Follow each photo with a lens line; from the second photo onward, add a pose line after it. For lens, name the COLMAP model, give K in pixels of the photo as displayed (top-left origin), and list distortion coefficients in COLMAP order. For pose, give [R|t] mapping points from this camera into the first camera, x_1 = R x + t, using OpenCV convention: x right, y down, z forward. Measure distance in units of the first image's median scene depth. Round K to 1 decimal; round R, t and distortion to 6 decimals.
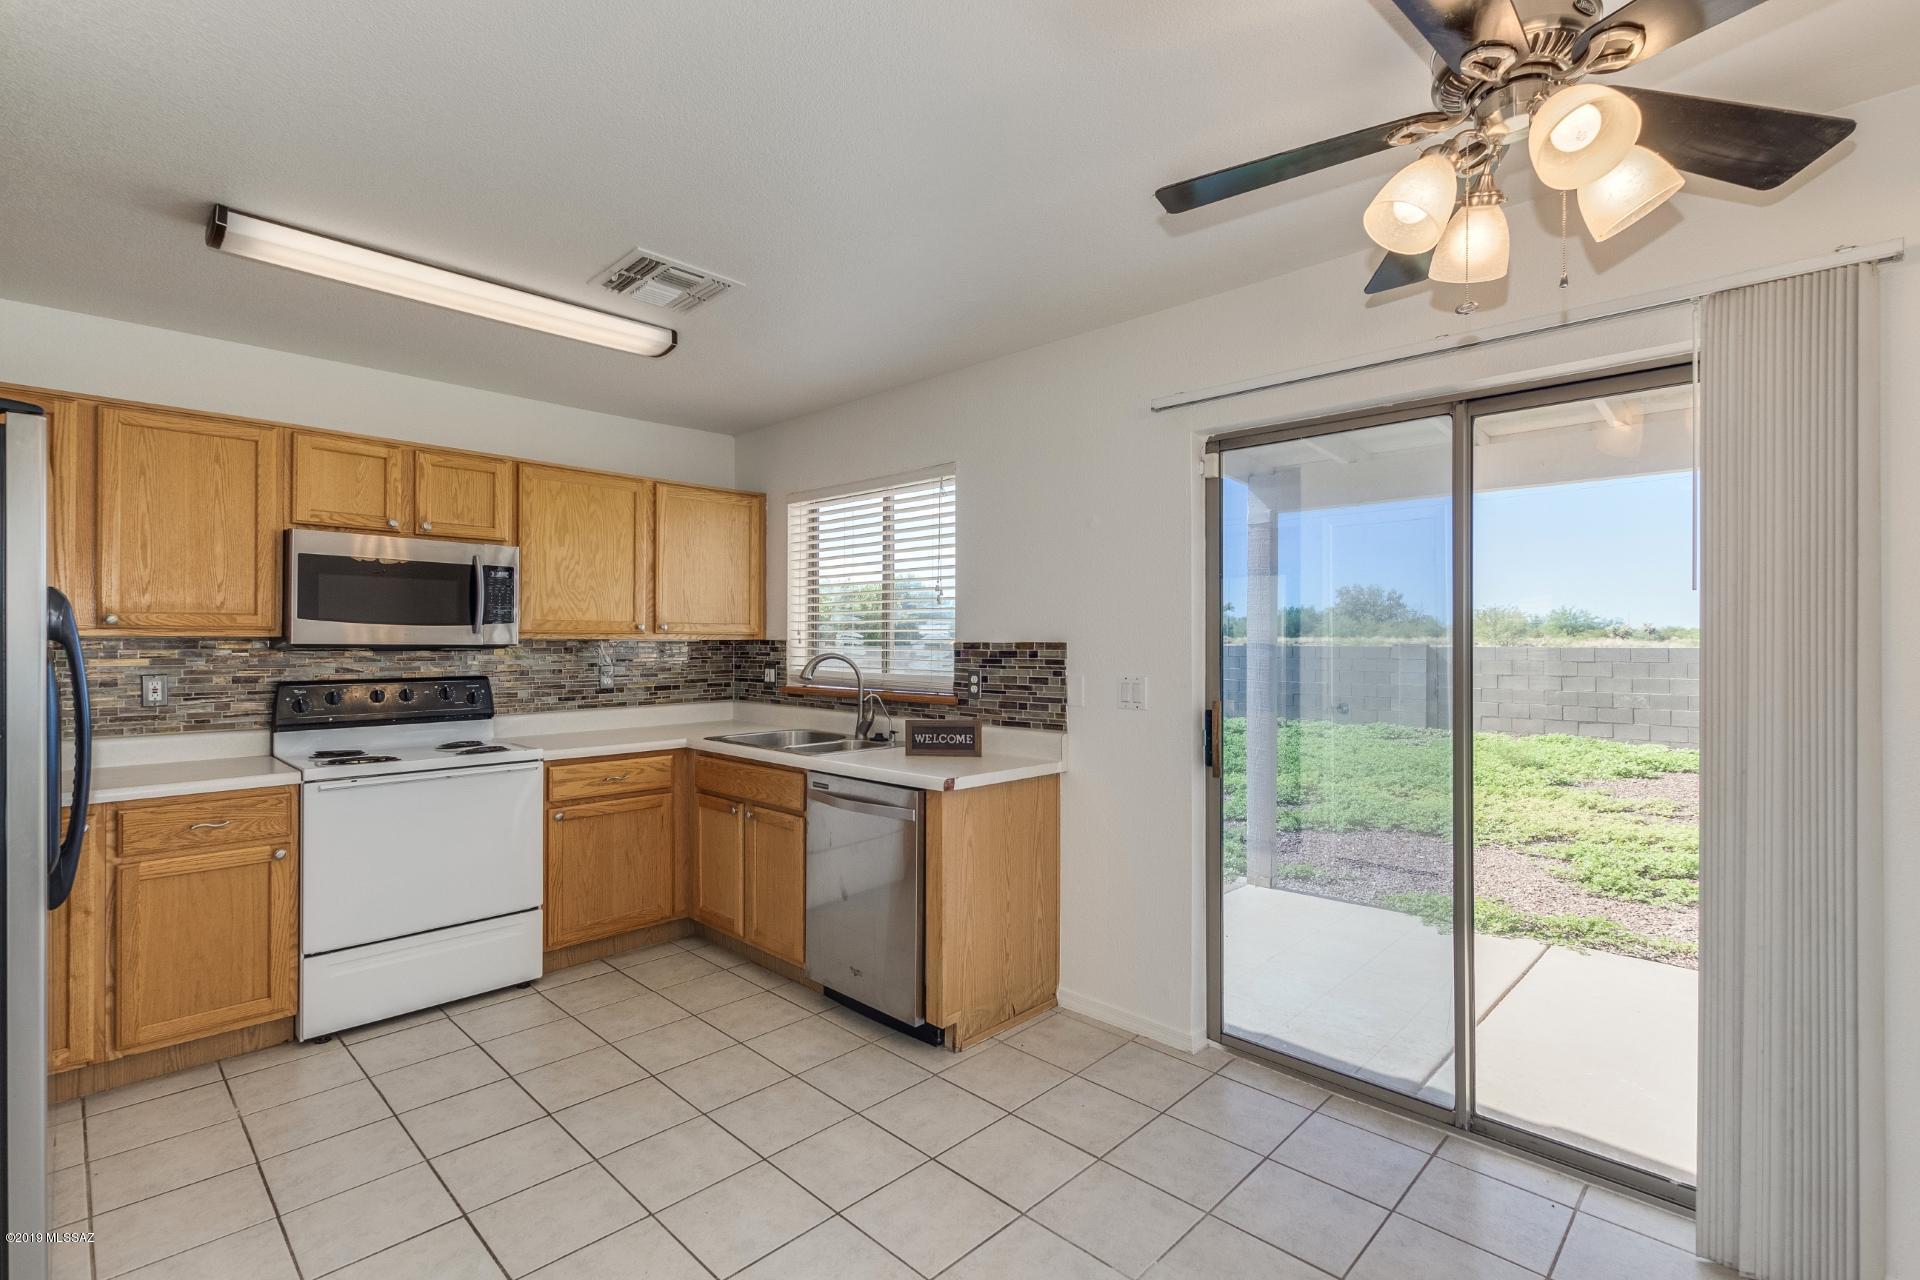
lens RADIAL K [[865.1, 0, 960.0], [0, 865.1, 640.0], [0, 0, 1]] dist [0.004929, 0.000498]
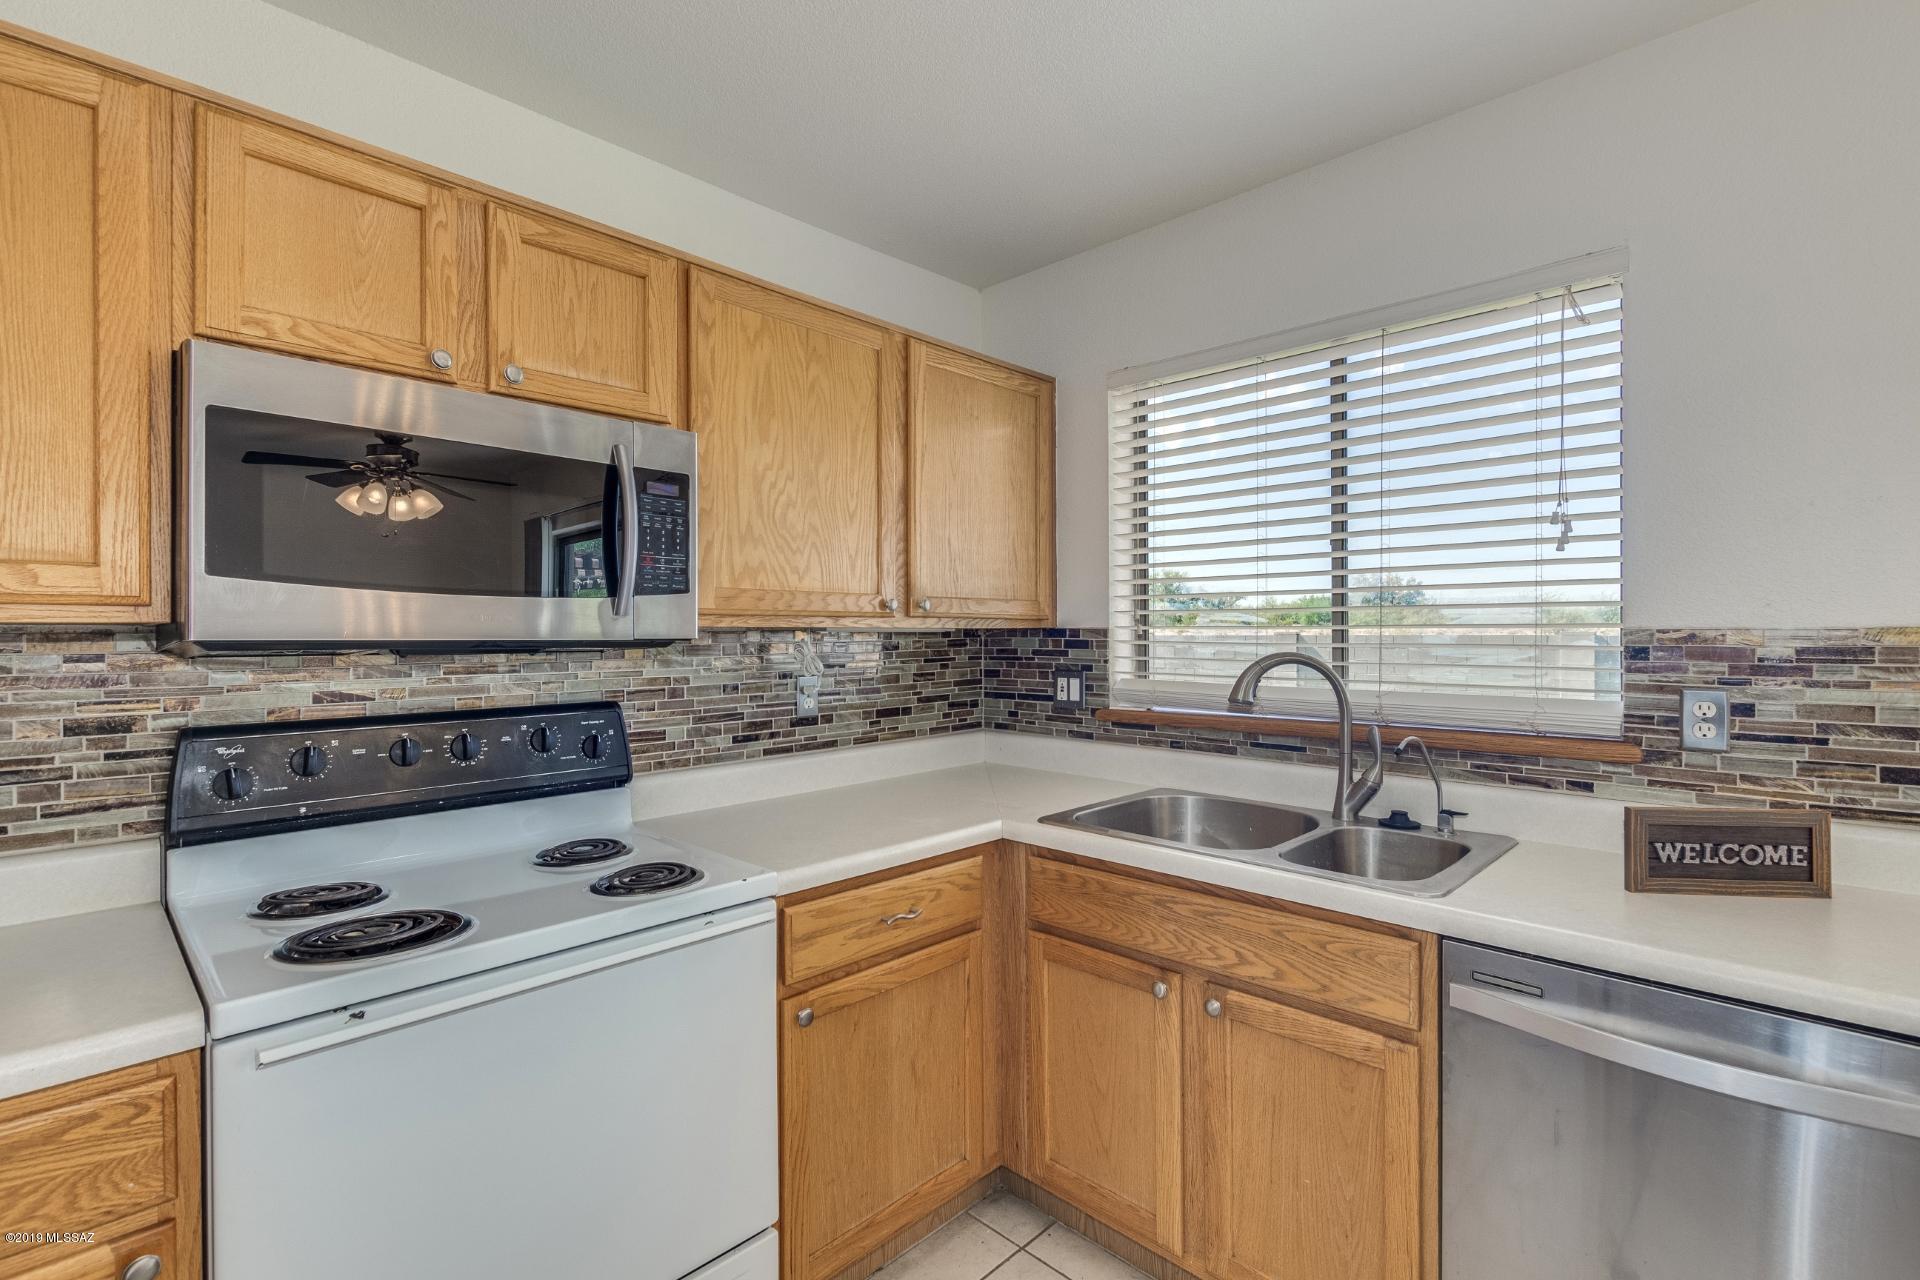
lens RADIAL K [[871.8, 0, 960.0], [0, 871.8, 640.0], [0, 0, 1]] dist [0.001788, -0.000169]
pose [[0.999976, -0.005600, -0.004147, -0.364969], [0.005640, 0.999938, 0.009615, 0.002043], [0.004093, -0.009638, 0.999945, 0.523267]]
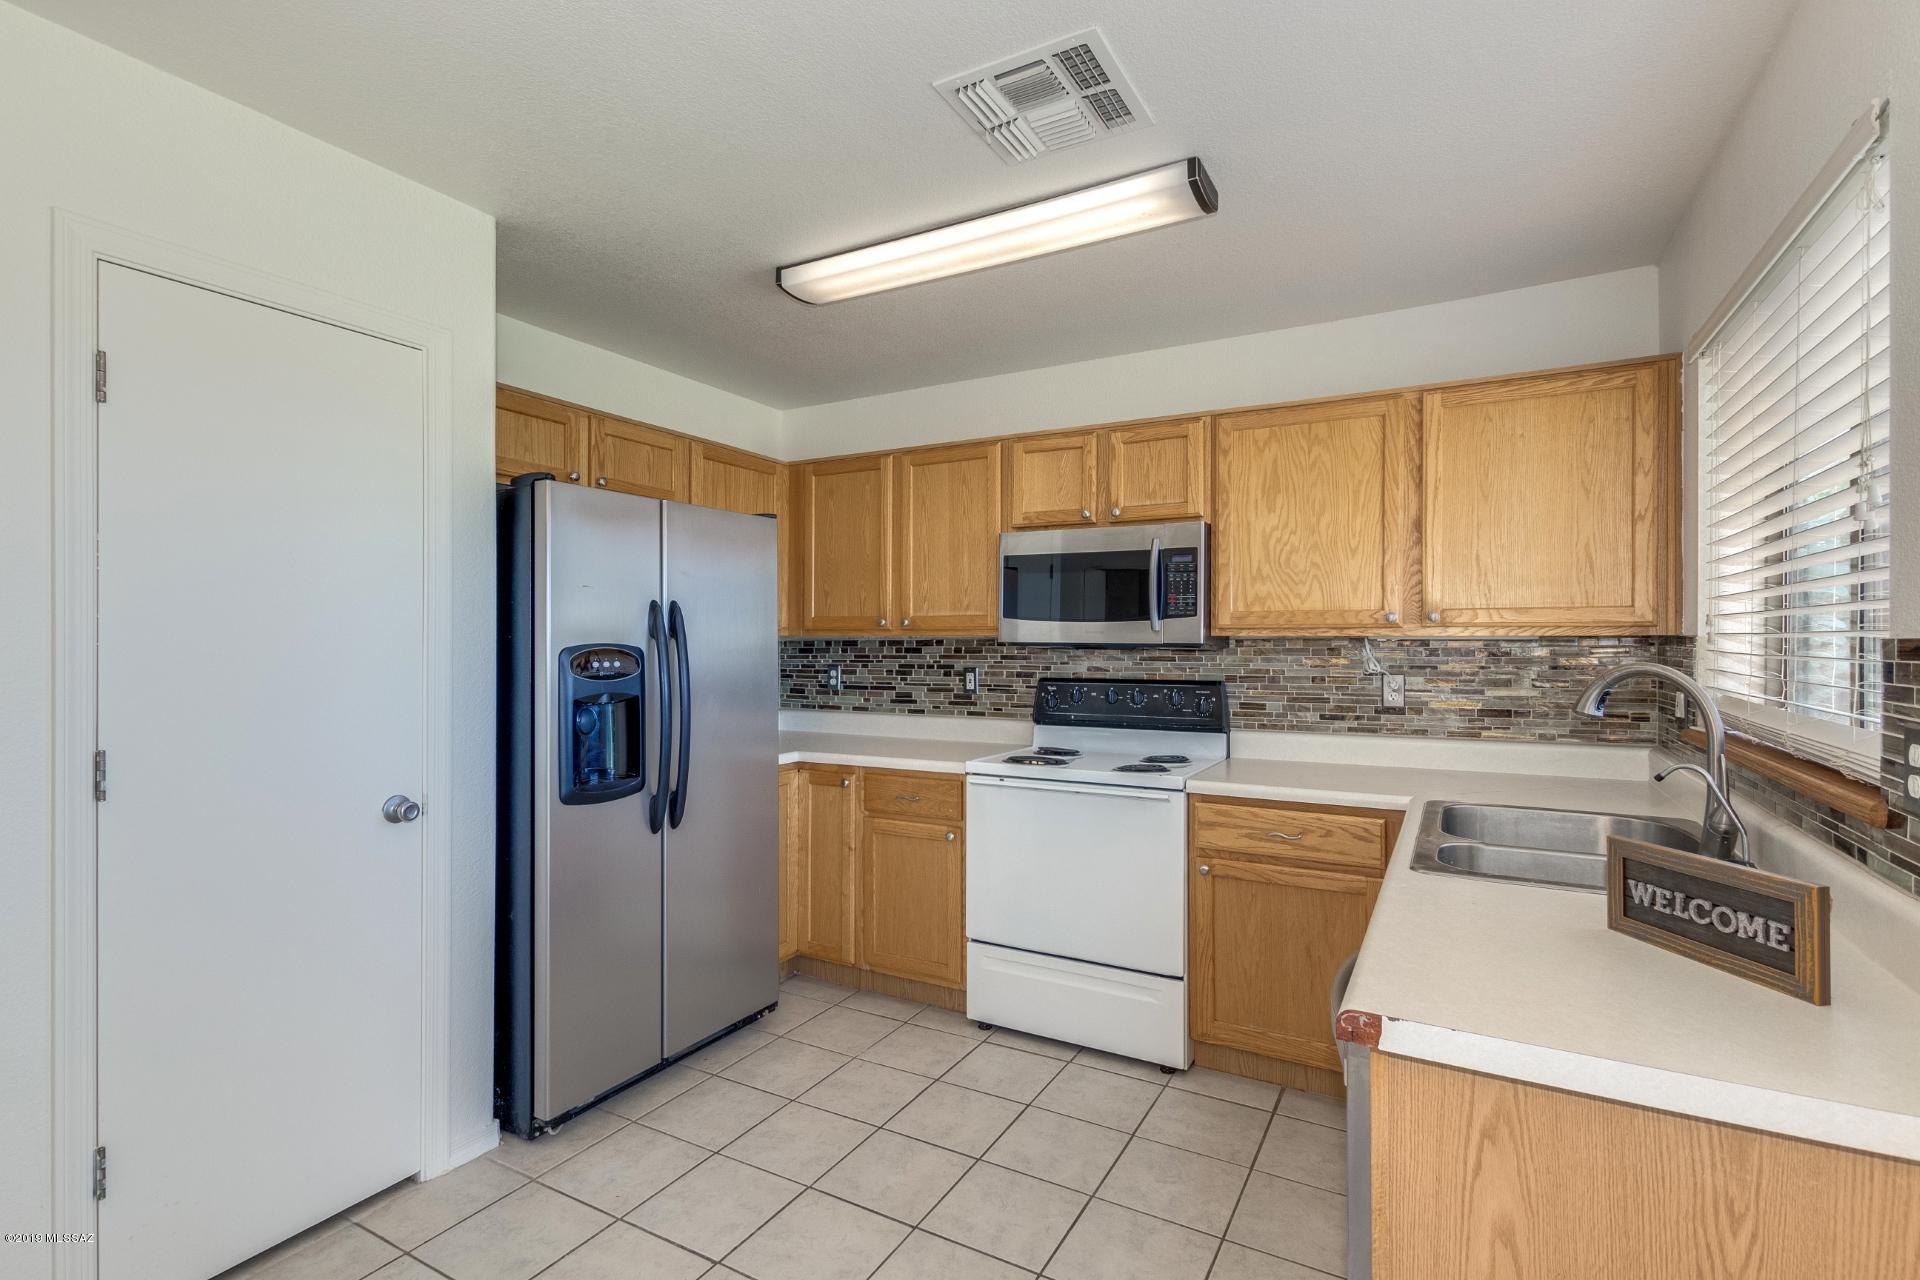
lens RADIAL K [[899.5, 0, 954.9], [0, 899.5, 643.5], [0, 0, 1]] dist [0.012432, -0.004728]
pose [[0.257809, 0.000918, -0.966195, 0.236560], [0.002134, 0.999997, 0.001519, 0.003638], [0.966194, -0.002453, 0.257806, 0.564144]]
